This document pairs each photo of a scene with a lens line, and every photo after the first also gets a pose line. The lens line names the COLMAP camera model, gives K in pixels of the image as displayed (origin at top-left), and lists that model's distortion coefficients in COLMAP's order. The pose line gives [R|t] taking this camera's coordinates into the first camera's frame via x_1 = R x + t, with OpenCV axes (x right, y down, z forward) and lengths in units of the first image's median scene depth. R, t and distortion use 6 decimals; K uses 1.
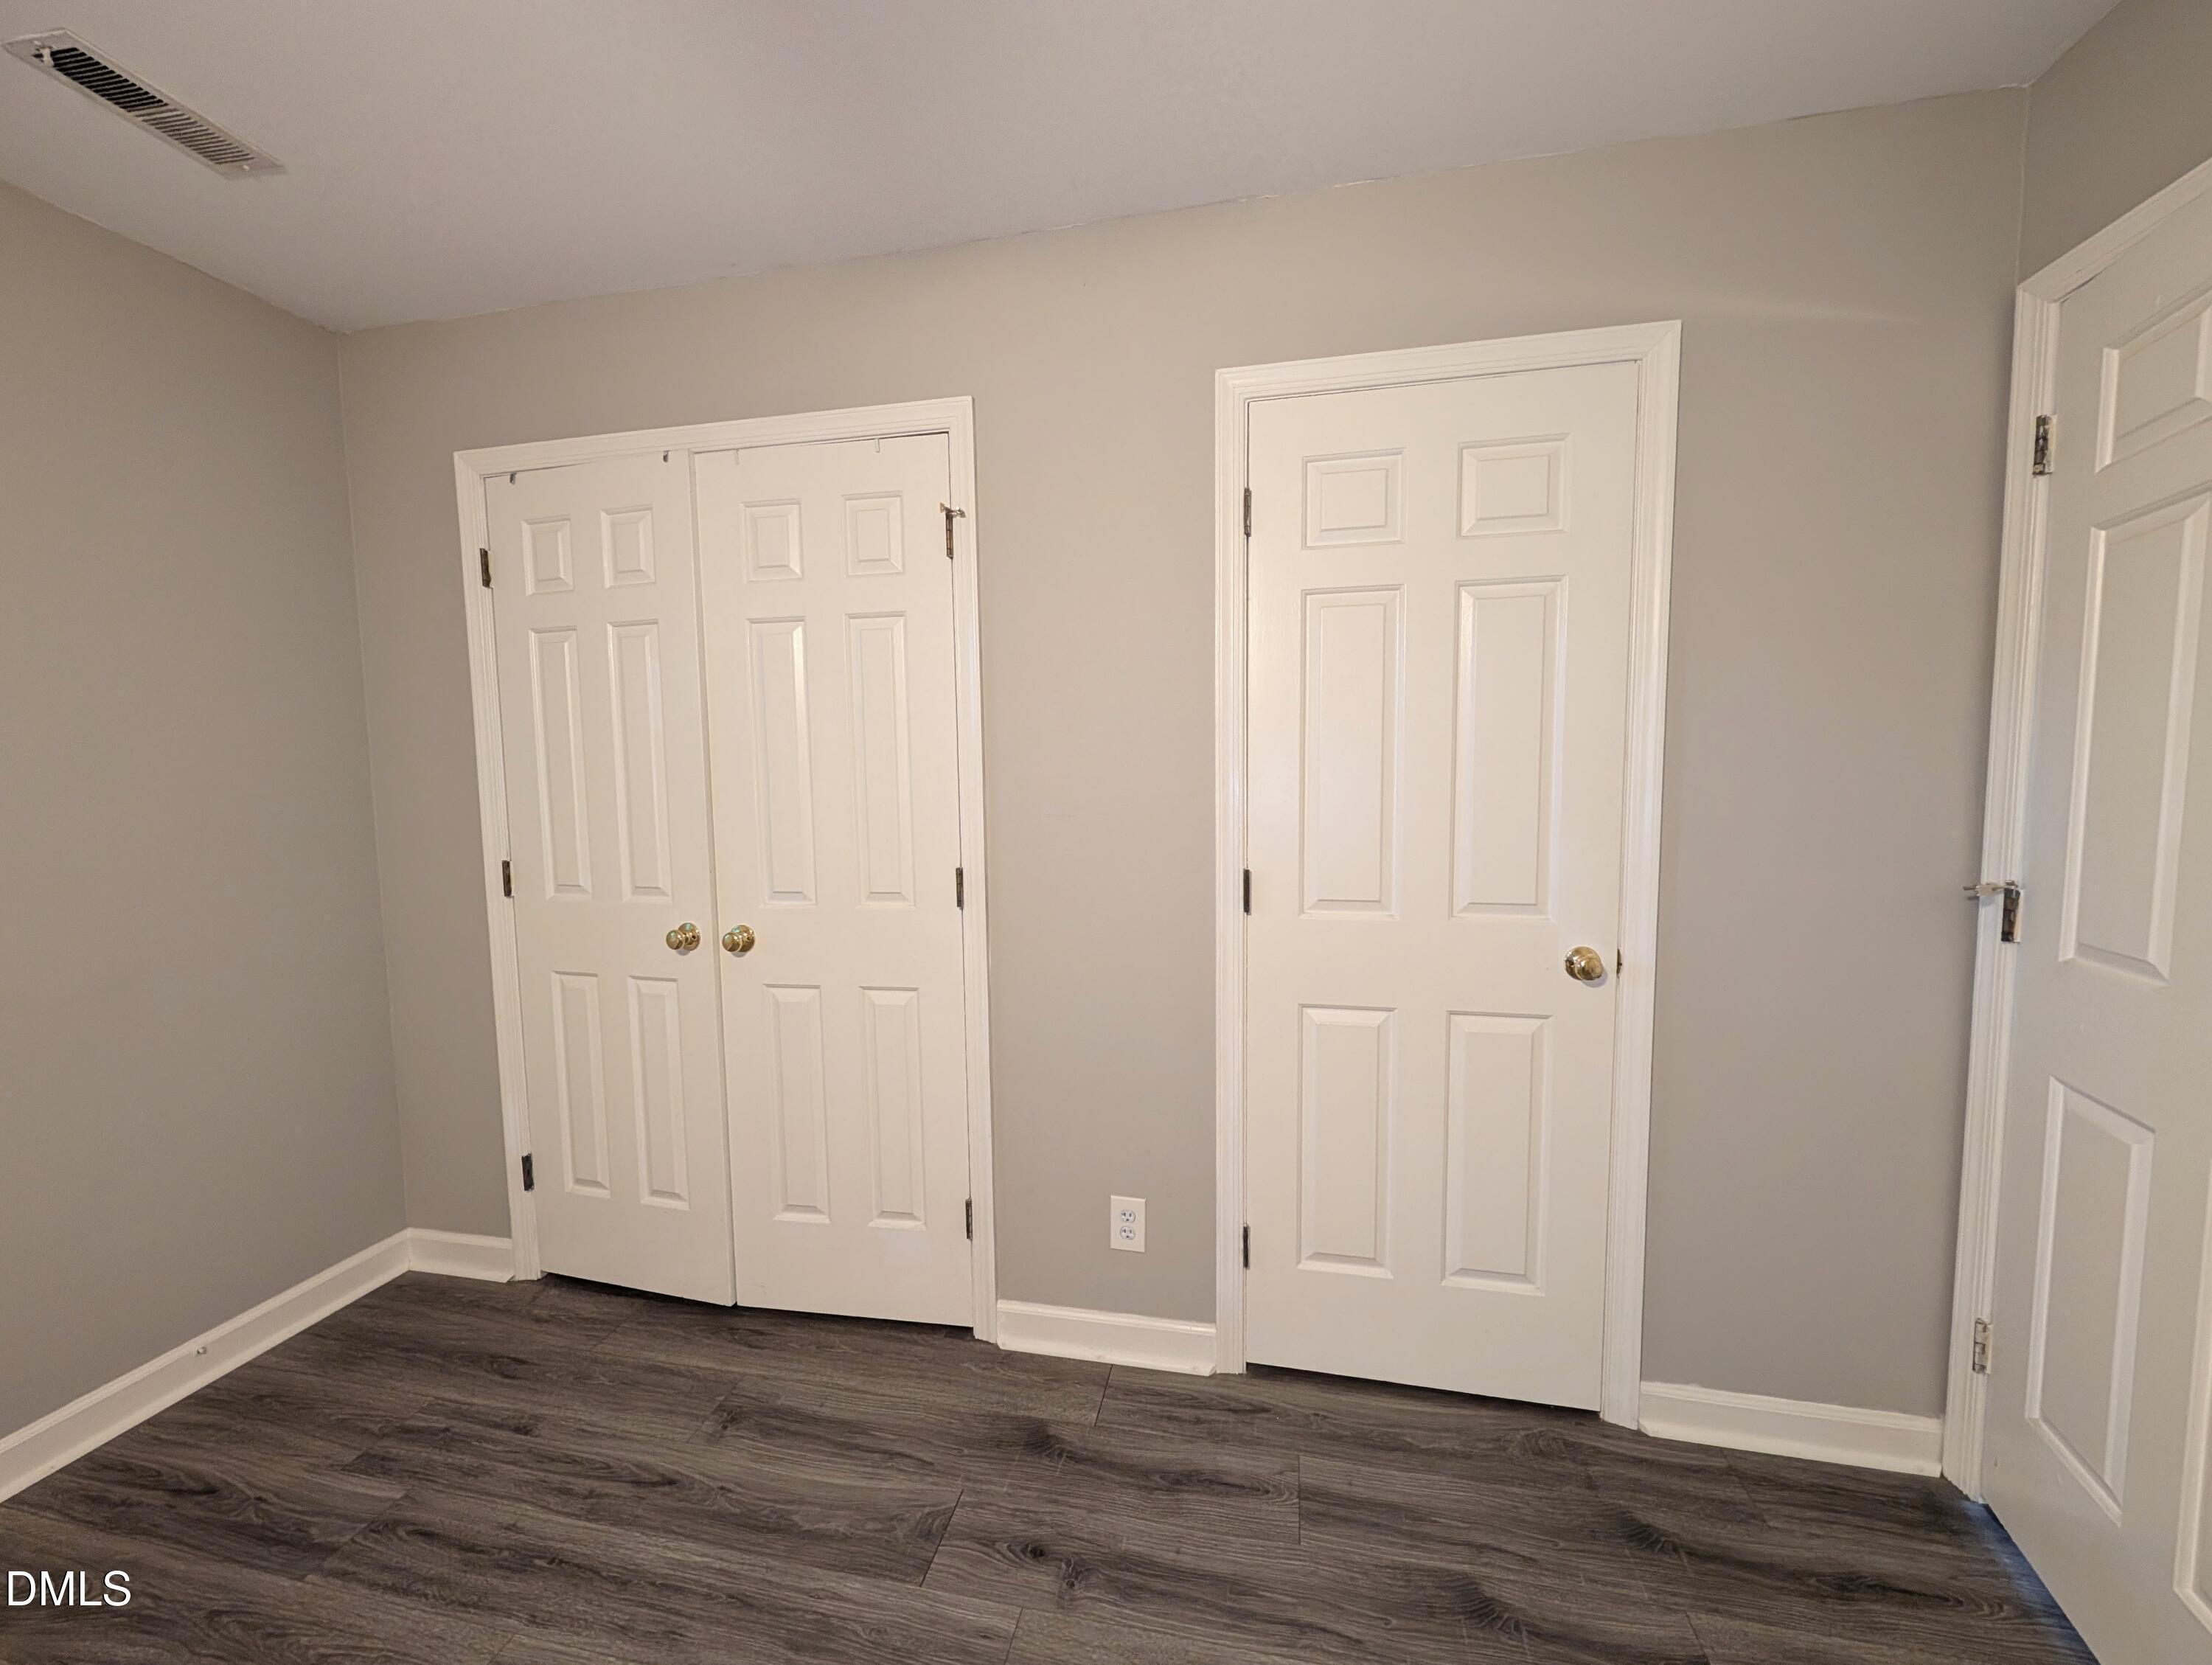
lens RADIAL K [[849.7, 0, 1110.4], [0, 849.7, 844.5], [0, 0, 1]] dist [0.001071, -0.000107]
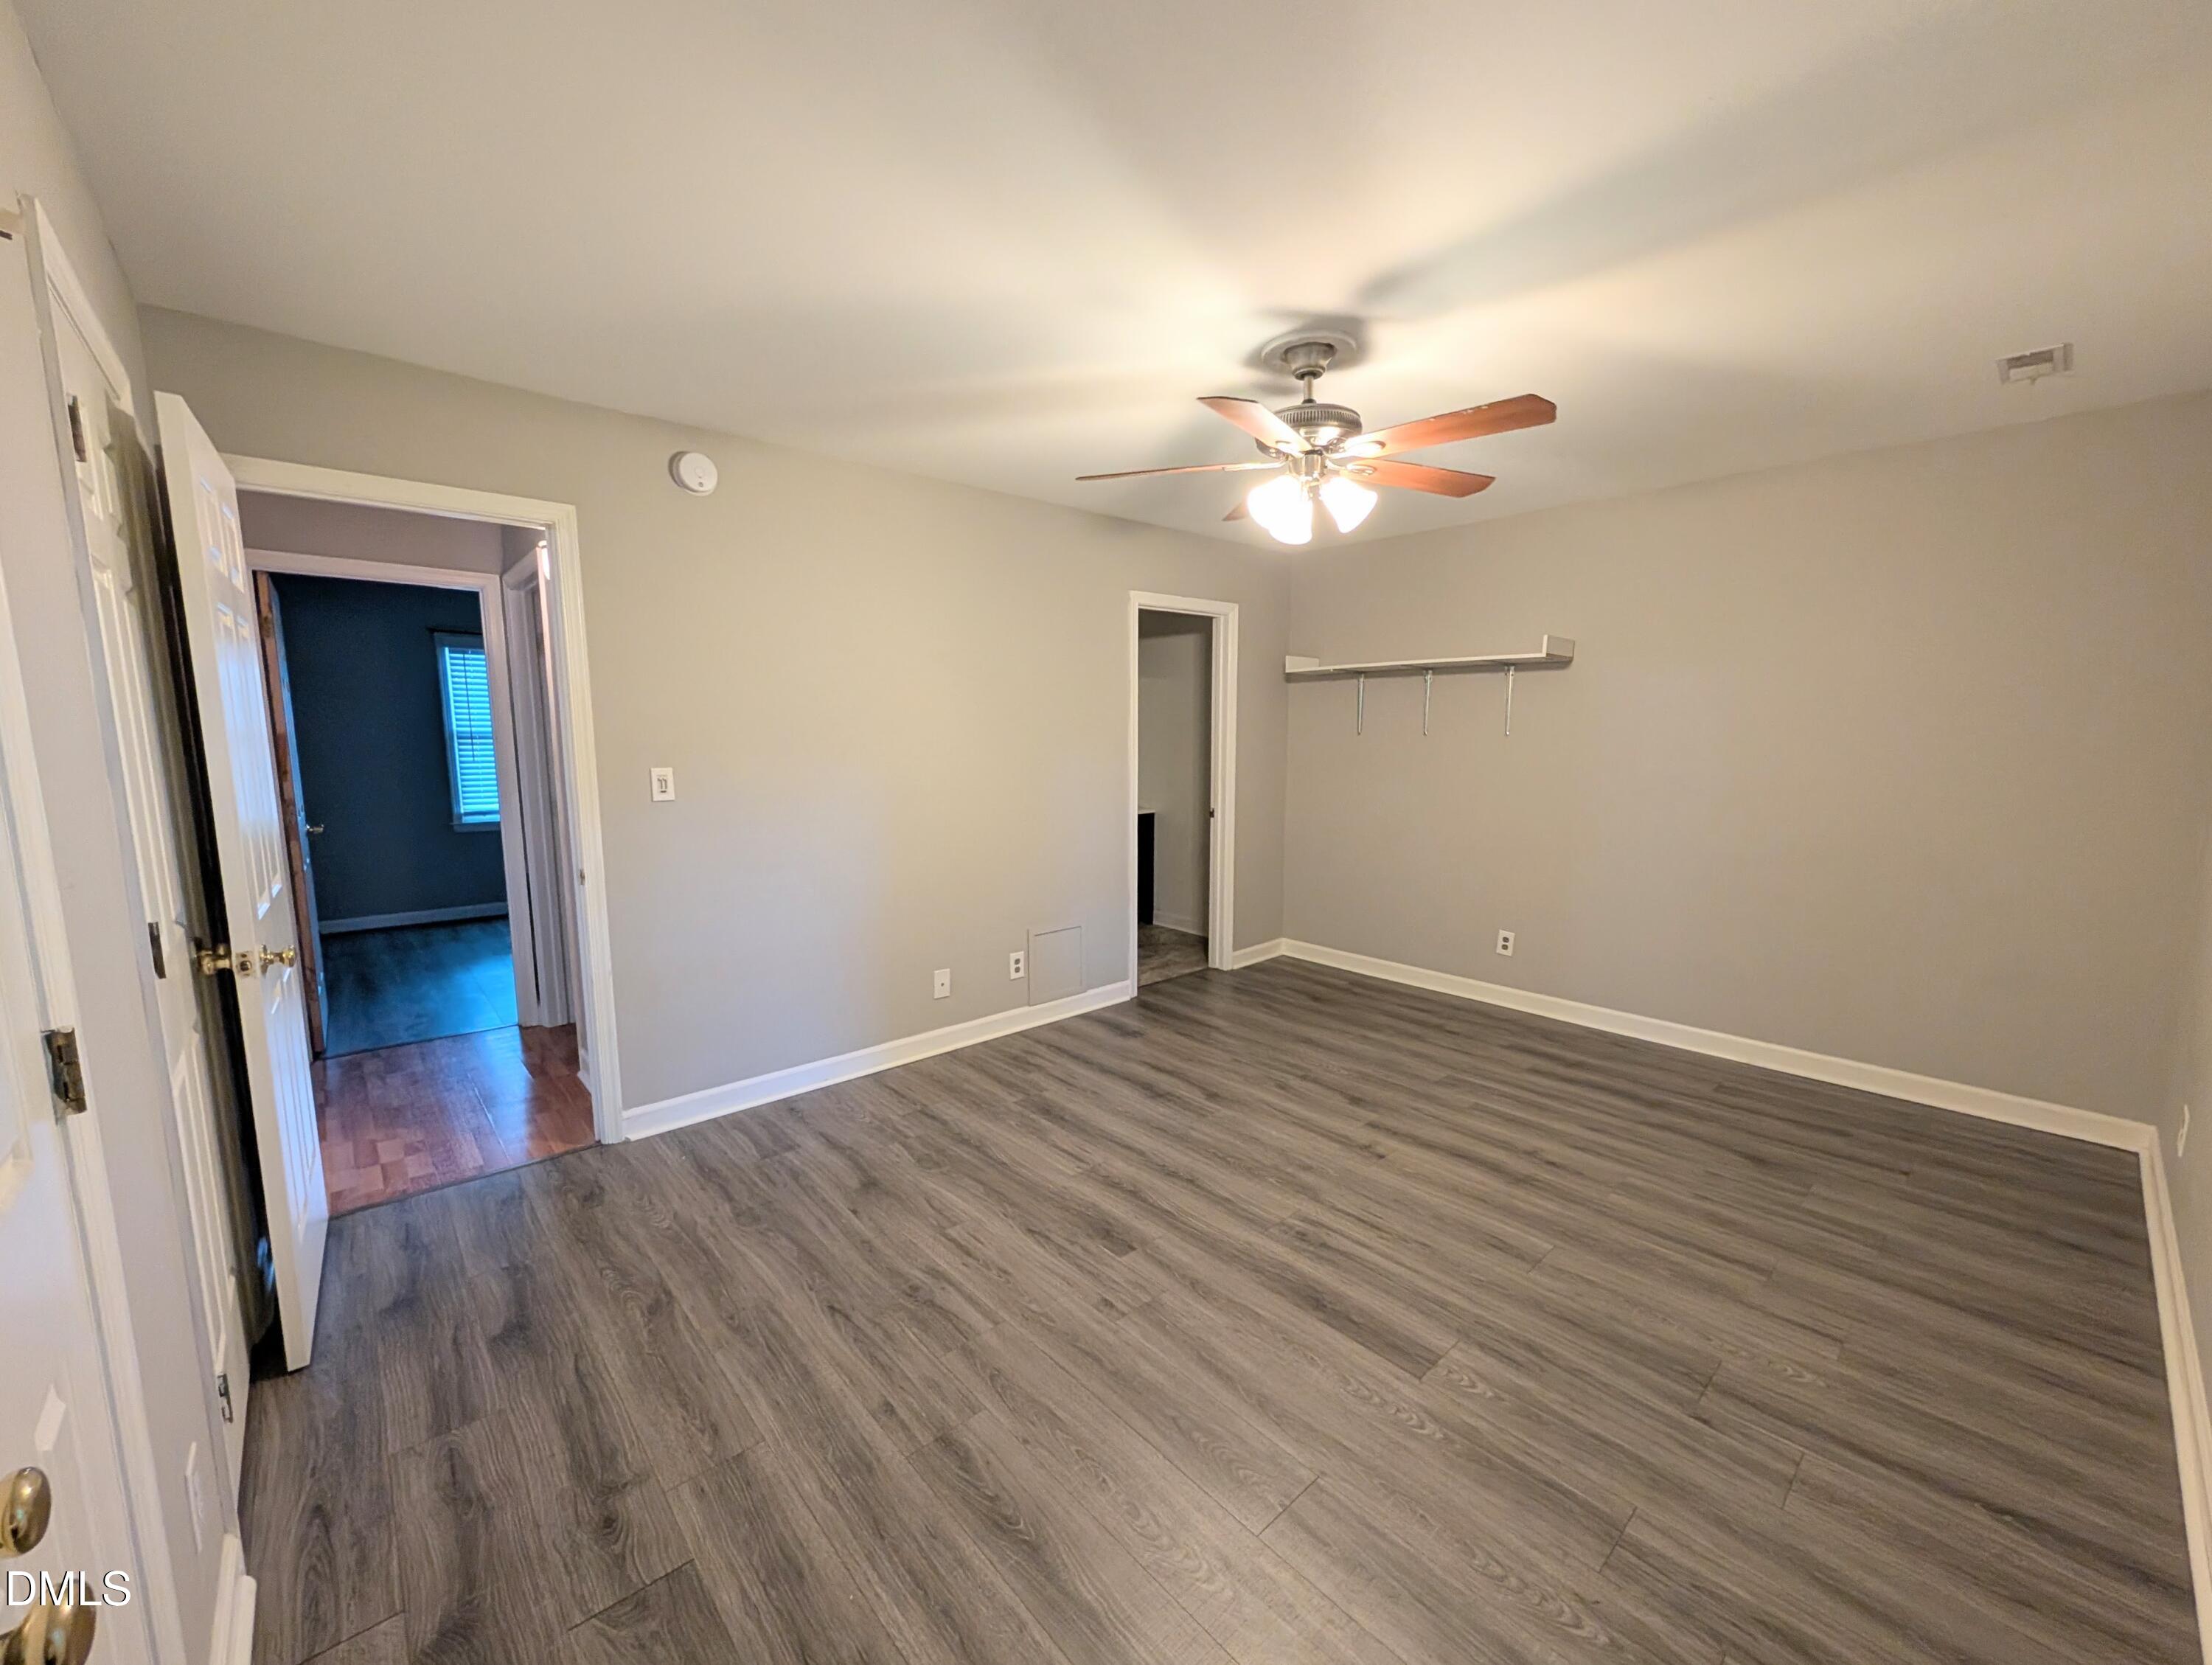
lens RADIAL K [[870.0, 0, 1109.6], [0, 870.0, 840.2], [0, 0, 1]] dist [-0.000750, -0.000006]
pose [[-0.809198, -0.062461, 0.584206, -1.068188], [0.057943, 0.981002, 0.185144, -0.148970], [-0.584672, 0.183668, -0.790206, 1.220189]]
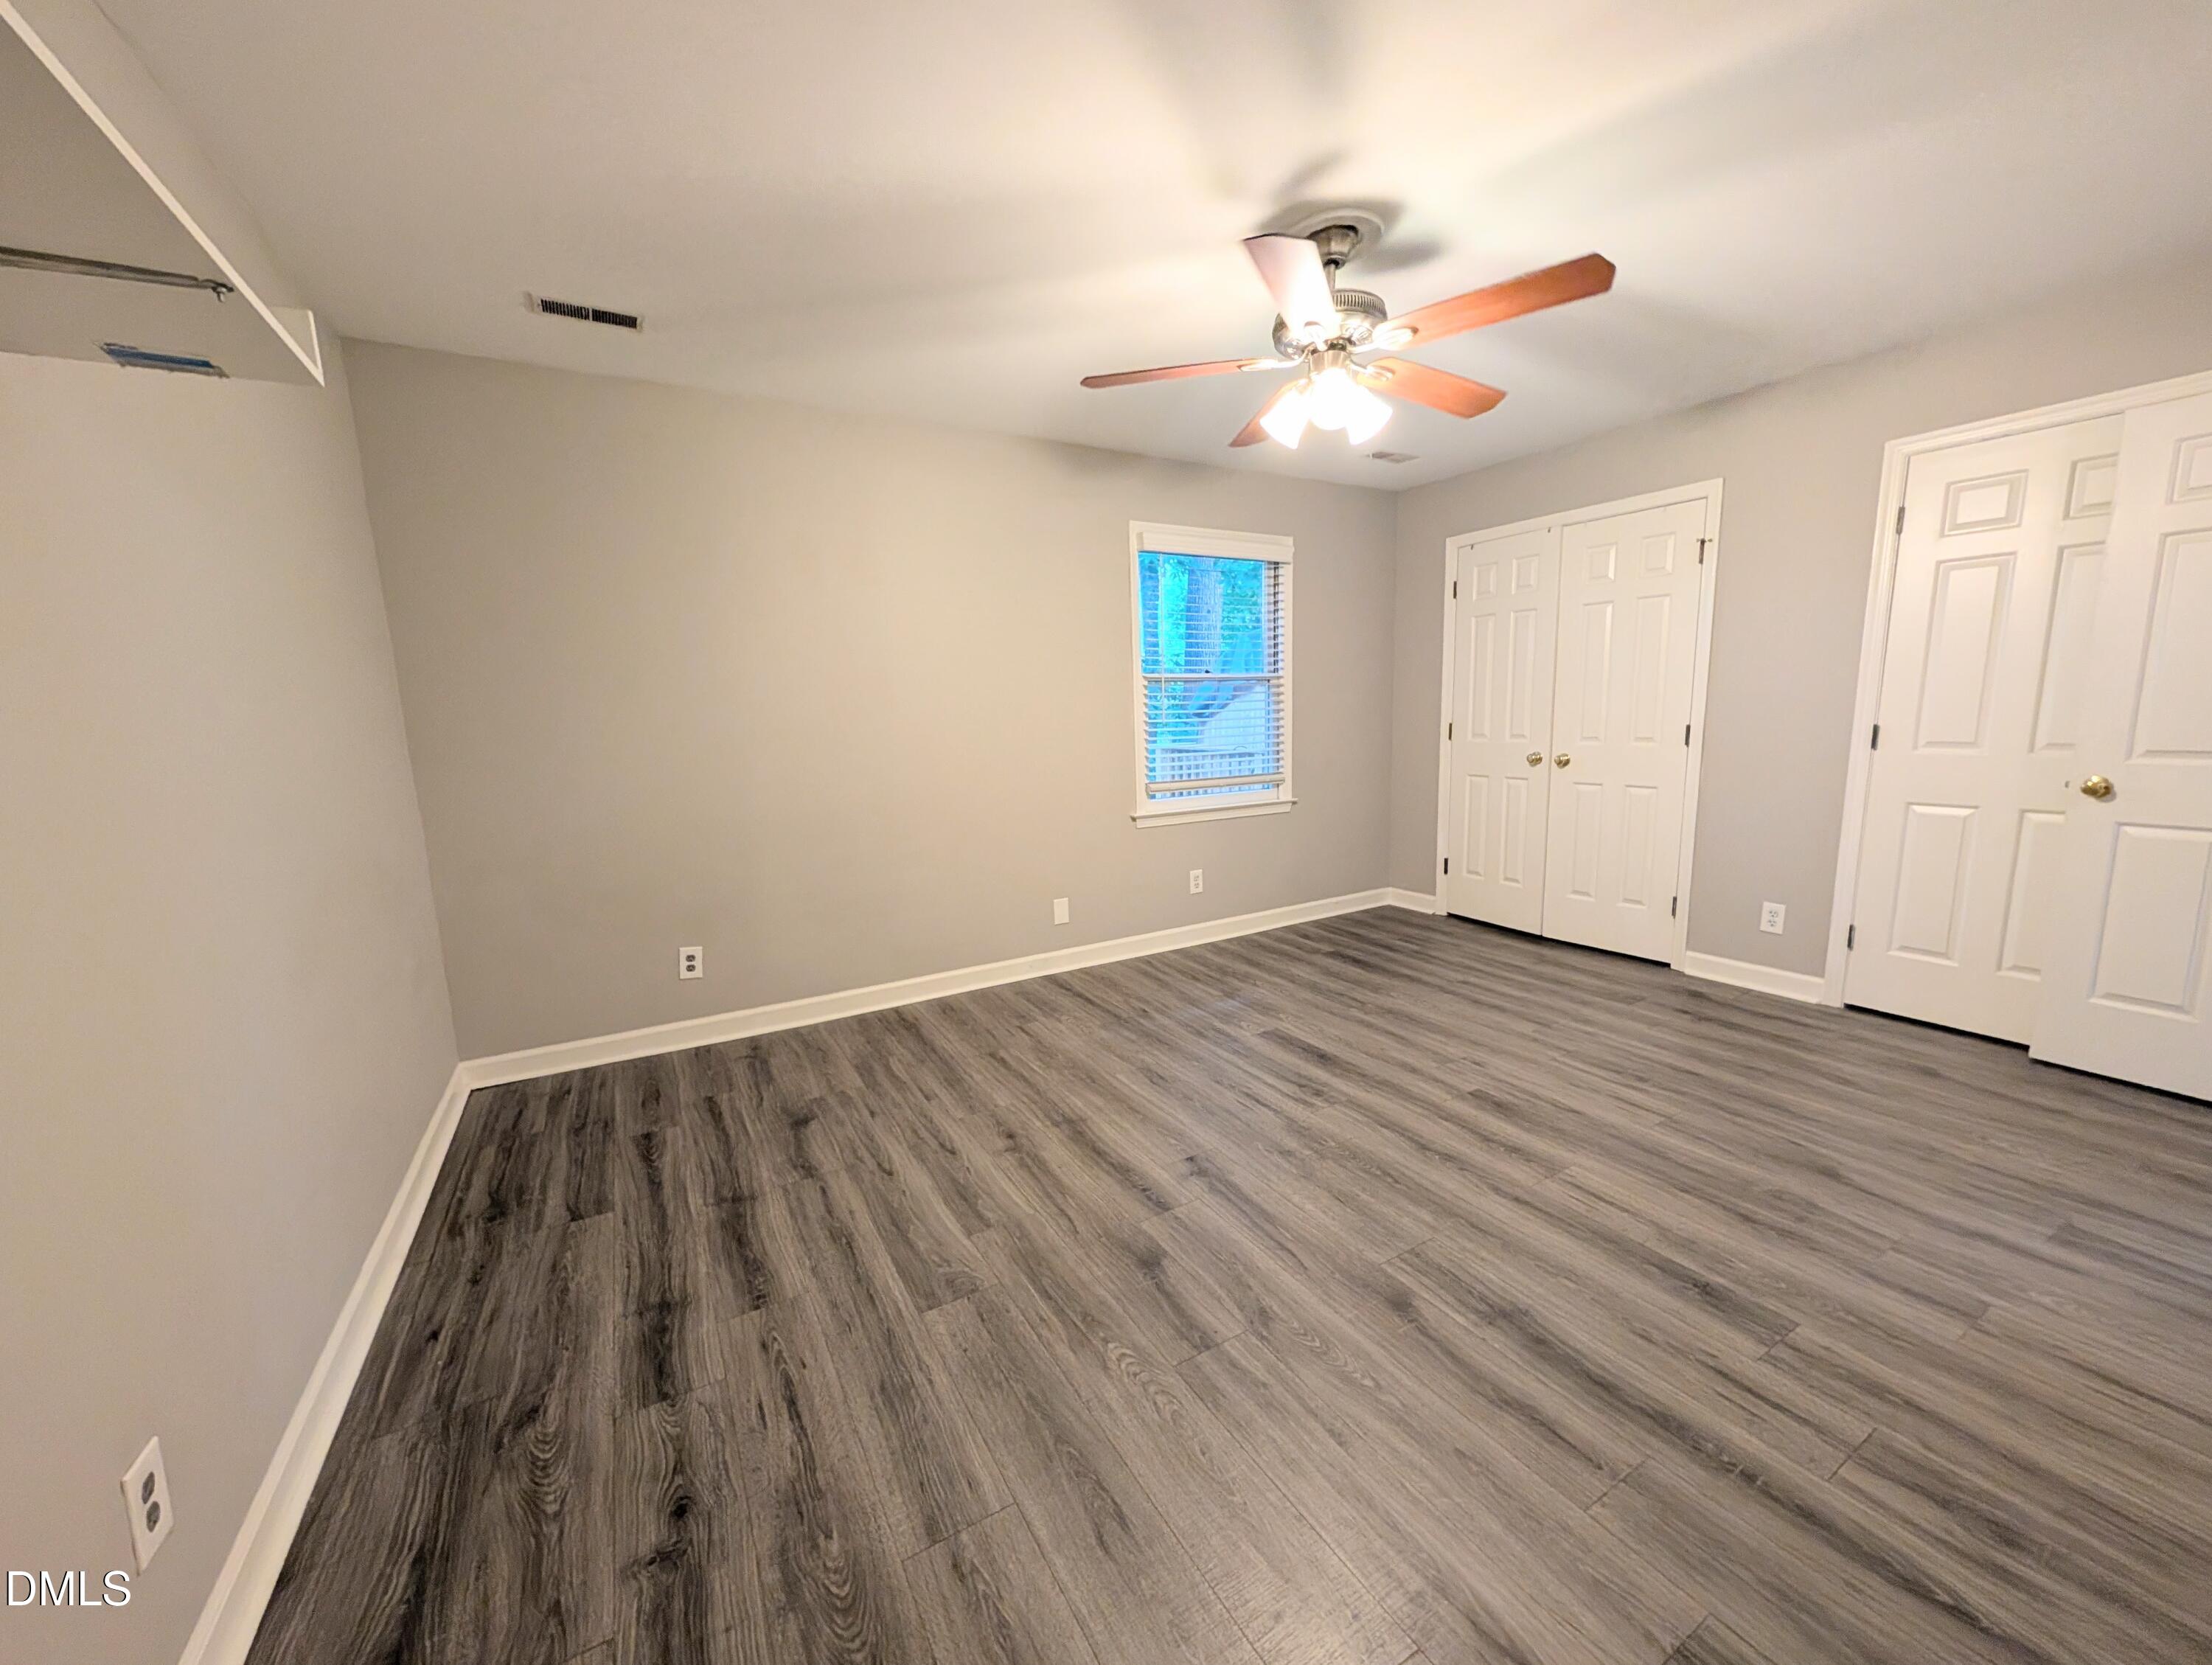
lens RADIAL K [[841.9, 0, 1099.9], [0, 841.9, 842.4], [0, 0, 1]] dist [-0.000821, 0.000065]
pose [[0.663717, 0.109613, -0.739909, 0.462244], [-0.038739, 0.992914, 0.112345, 0.157006], [0.746980, -0.045902, 0.663260, -1.568940]]
